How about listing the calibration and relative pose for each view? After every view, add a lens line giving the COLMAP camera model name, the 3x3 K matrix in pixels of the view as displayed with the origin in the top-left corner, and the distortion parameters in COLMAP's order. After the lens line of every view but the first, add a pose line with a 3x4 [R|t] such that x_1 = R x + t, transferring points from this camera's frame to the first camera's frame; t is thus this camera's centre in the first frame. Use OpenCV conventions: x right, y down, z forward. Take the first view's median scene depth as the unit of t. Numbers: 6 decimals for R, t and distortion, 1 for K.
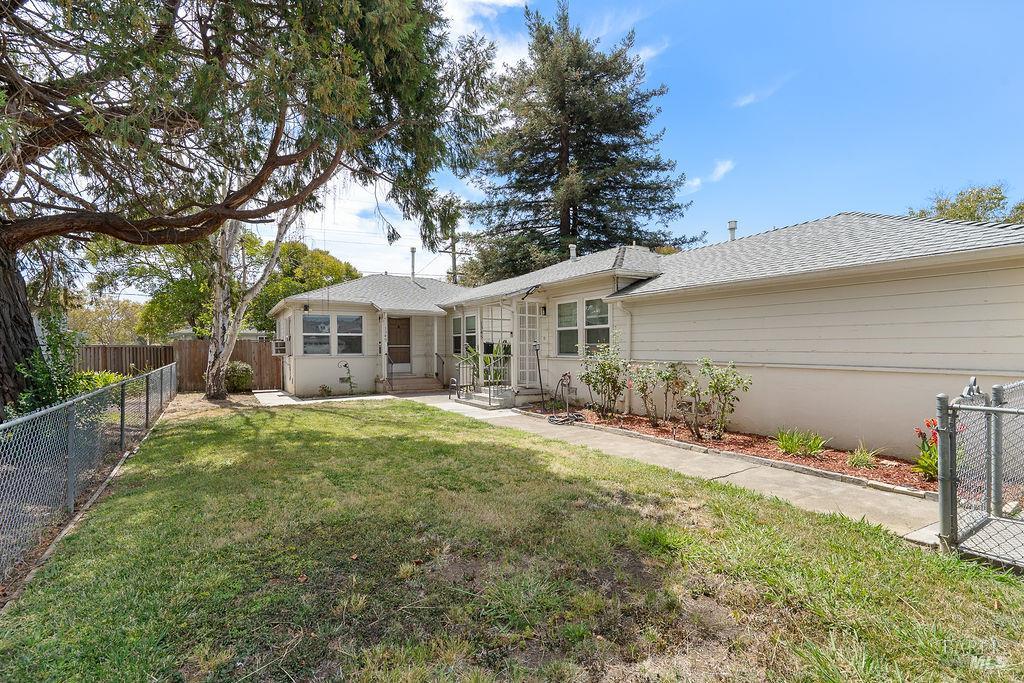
lens RADIAL K [[467.4, 0, 512.0], [0, 467.4, 341.5], [0, 0, 1]] dist [-0.004541, -0.000351]
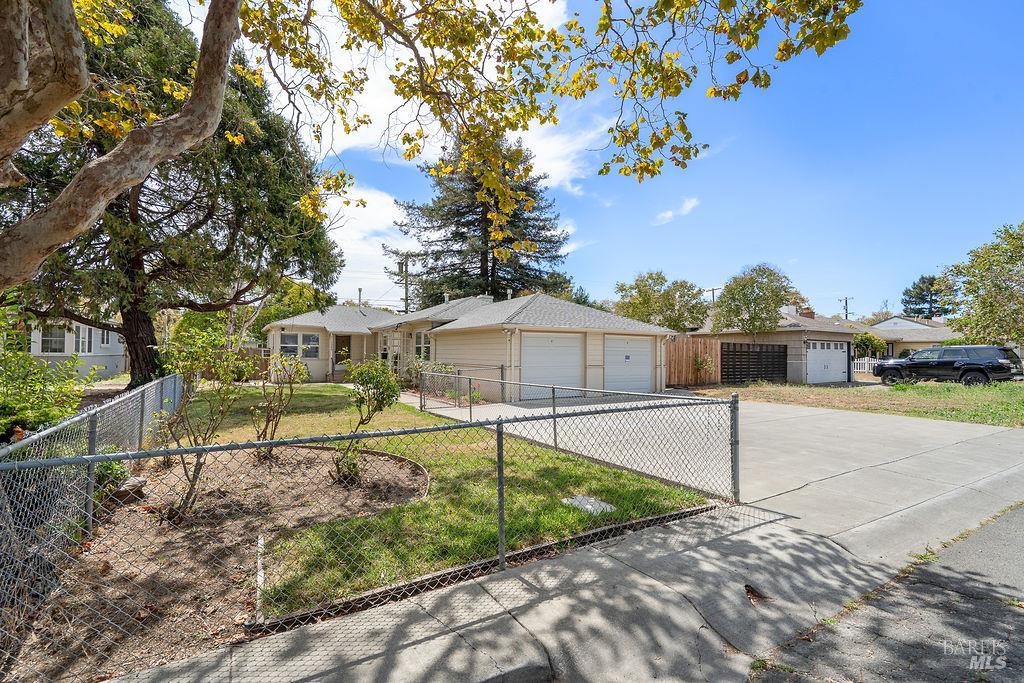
lens RADIAL K [[451.1, 0, 512.0], [0, 451.1, 341.5], [0, 0, 1]] dist [0.000777, -0.000004]
pose [[0.999828, 0.018536, 0.001115, 0.297798], [-0.018513, 0.999667, -0.017976, -0.012457], [-0.001448, 0.017952, 0.999838, -0.478715]]
